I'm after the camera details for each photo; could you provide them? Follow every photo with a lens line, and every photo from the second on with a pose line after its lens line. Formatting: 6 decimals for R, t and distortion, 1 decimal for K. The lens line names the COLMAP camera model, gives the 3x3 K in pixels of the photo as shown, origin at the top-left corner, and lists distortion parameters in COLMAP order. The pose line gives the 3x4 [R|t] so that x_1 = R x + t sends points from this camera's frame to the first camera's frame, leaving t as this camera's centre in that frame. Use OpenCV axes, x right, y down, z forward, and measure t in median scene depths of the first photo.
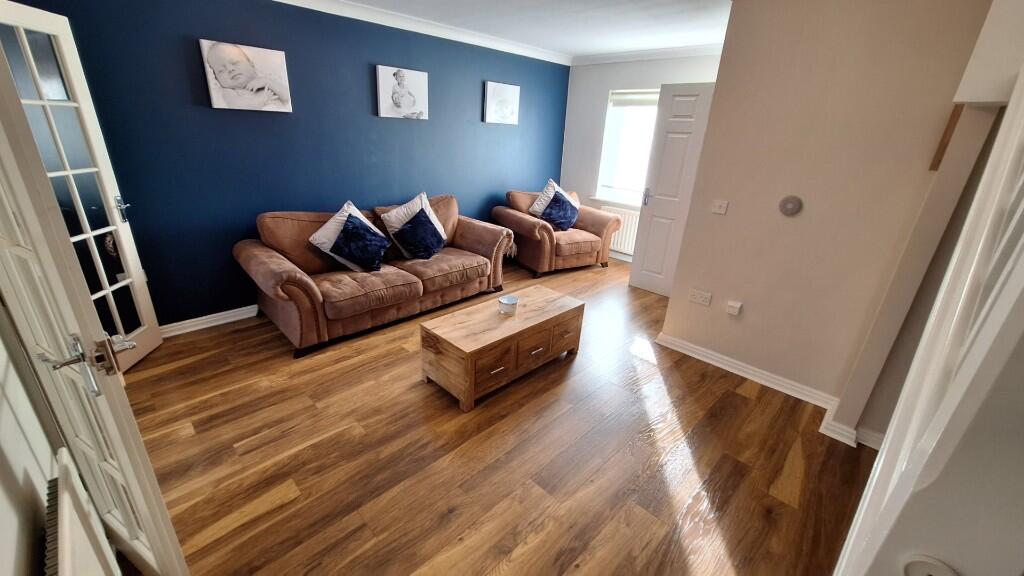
lens RADIAL K [[407.9, 0, 509.6], [0, 407.9, 293.1], [0, 0, 1]] dist [-0.000414, -0.000678]
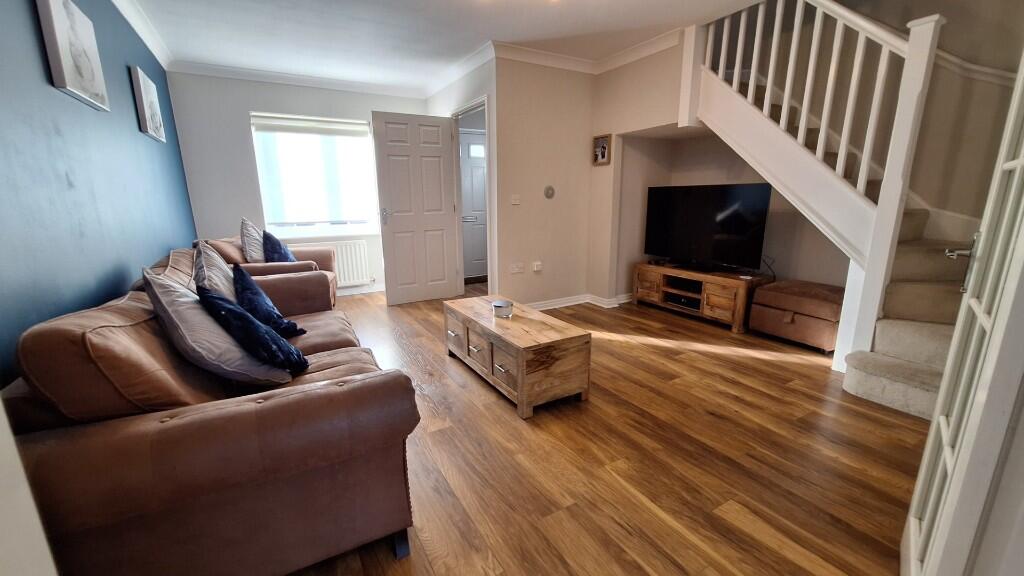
lens RADIAL K [[407.9, 0, 507.0], [0, 407.9, 285.4], [0, 0, 1]] dist [-0.000414, -0.000678]
pose [[0.264288, -0.255902, 0.929874, -1.190739], [0.384554, 0.912157, 0.141729, -0.209301], [-0.884460, 0.320130, 0.339480, 0.877374]]
